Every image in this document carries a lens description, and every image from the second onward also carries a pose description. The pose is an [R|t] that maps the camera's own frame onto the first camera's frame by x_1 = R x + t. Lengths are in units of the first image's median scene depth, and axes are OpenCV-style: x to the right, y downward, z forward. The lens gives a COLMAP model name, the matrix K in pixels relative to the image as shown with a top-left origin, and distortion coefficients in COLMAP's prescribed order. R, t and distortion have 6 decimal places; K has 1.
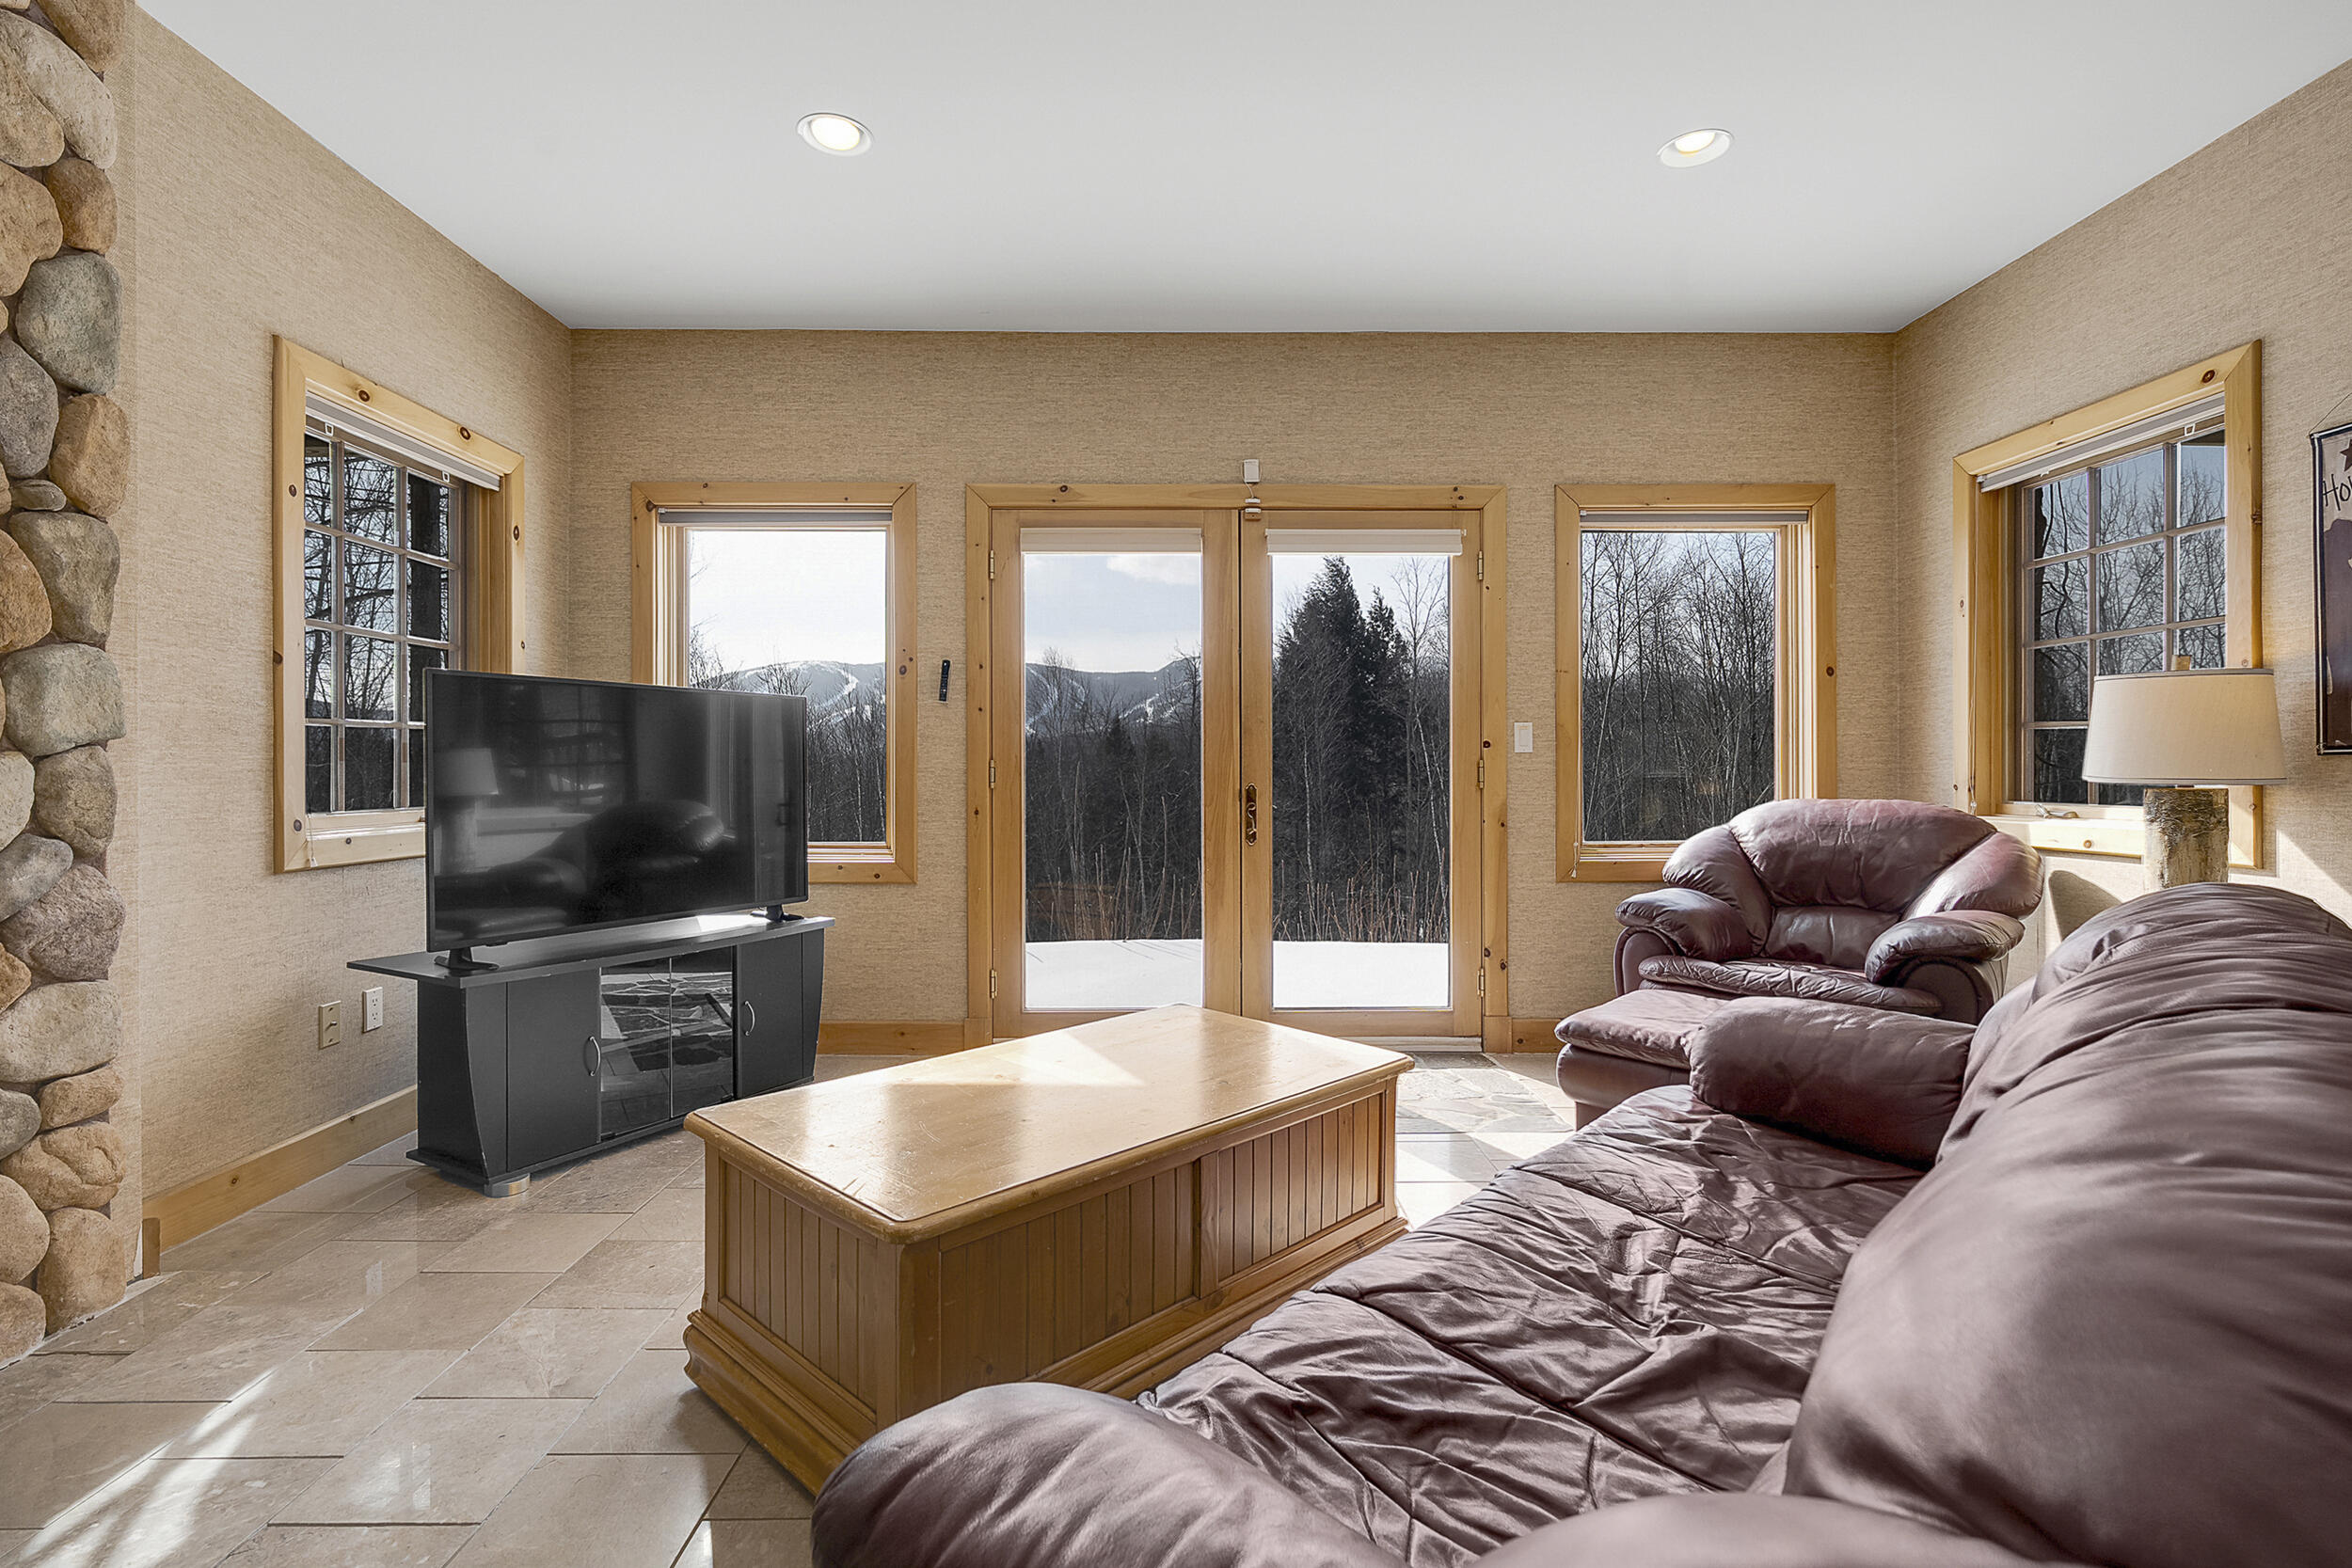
lens RADIAL K [[1065.9, 0, 1184.3], [0, 1065.9, 776.6], [0, 0, 1]] dist [-0.003605, 0.002060]
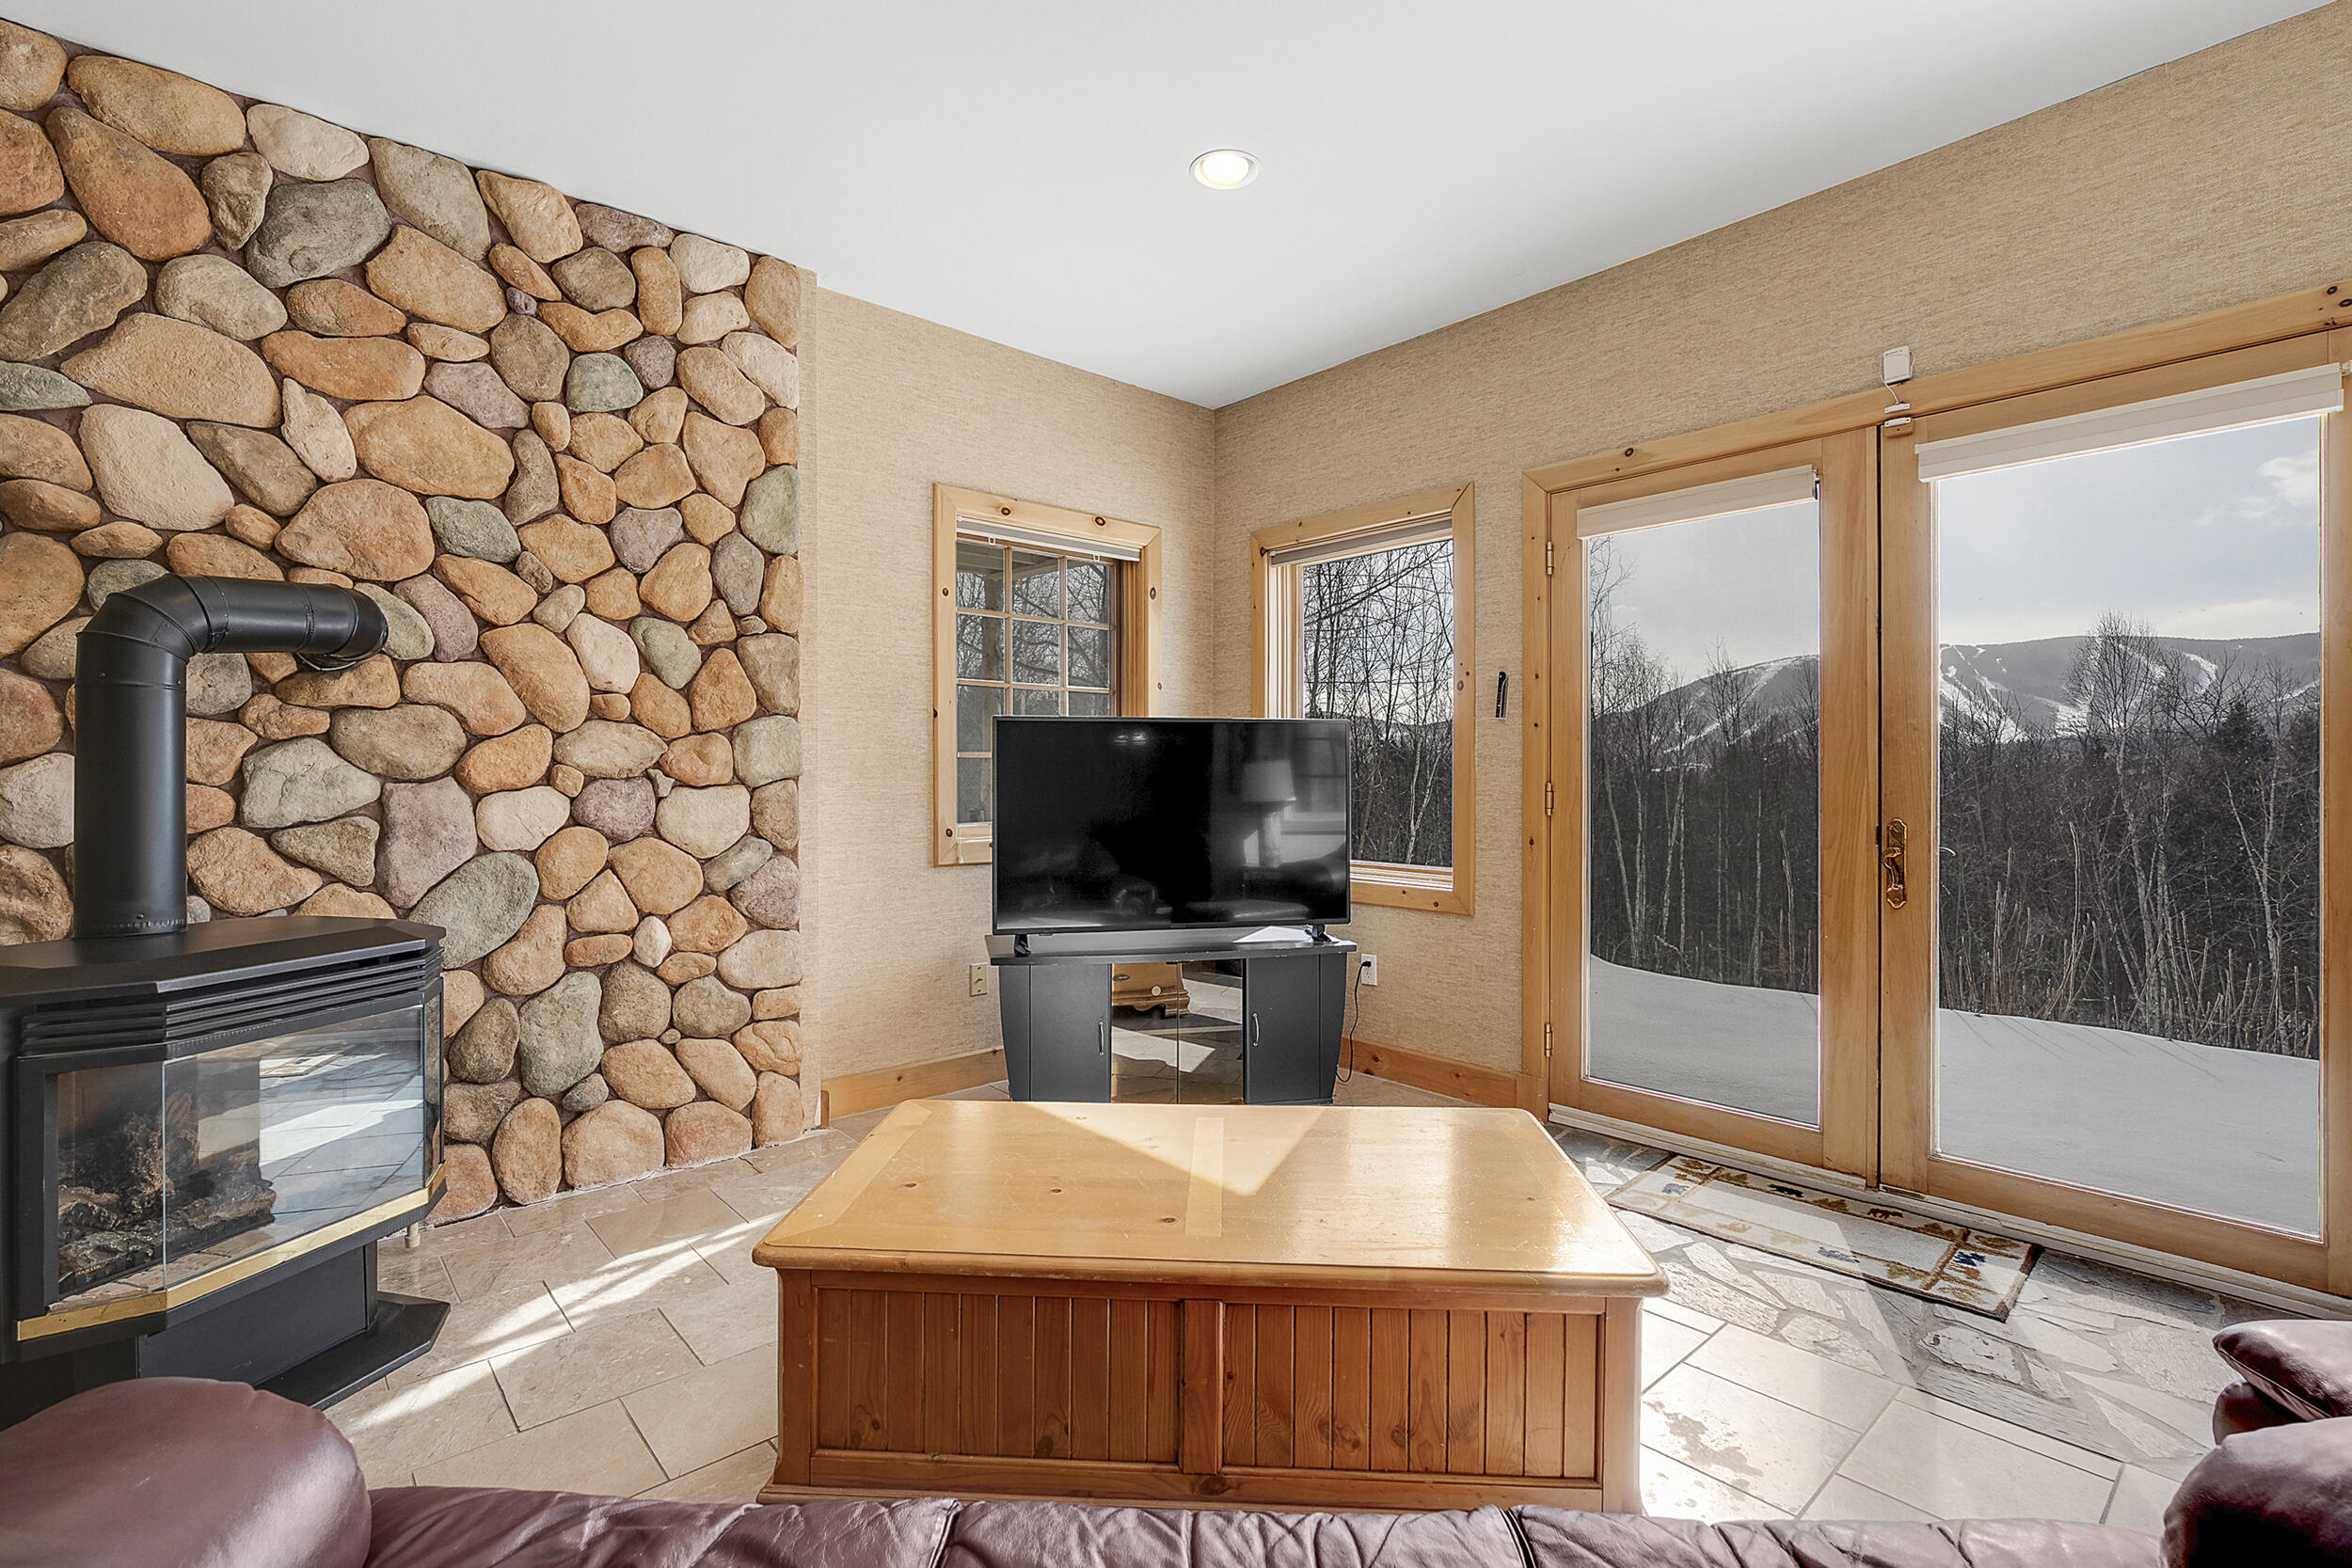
lens RADIAL K [[1065.9, 0, 1181.7], [0, 1065.9, 784.2], [0, 0, 1]] dist [-0.003605, 0.002060]
pose [[0.666619, 0.006761, -0.745368, 0.386080], [-0.005023, 0.999977, 0.004579, -0.024184], [0.745382, 0.000691, 0.666637, 0.284628]]
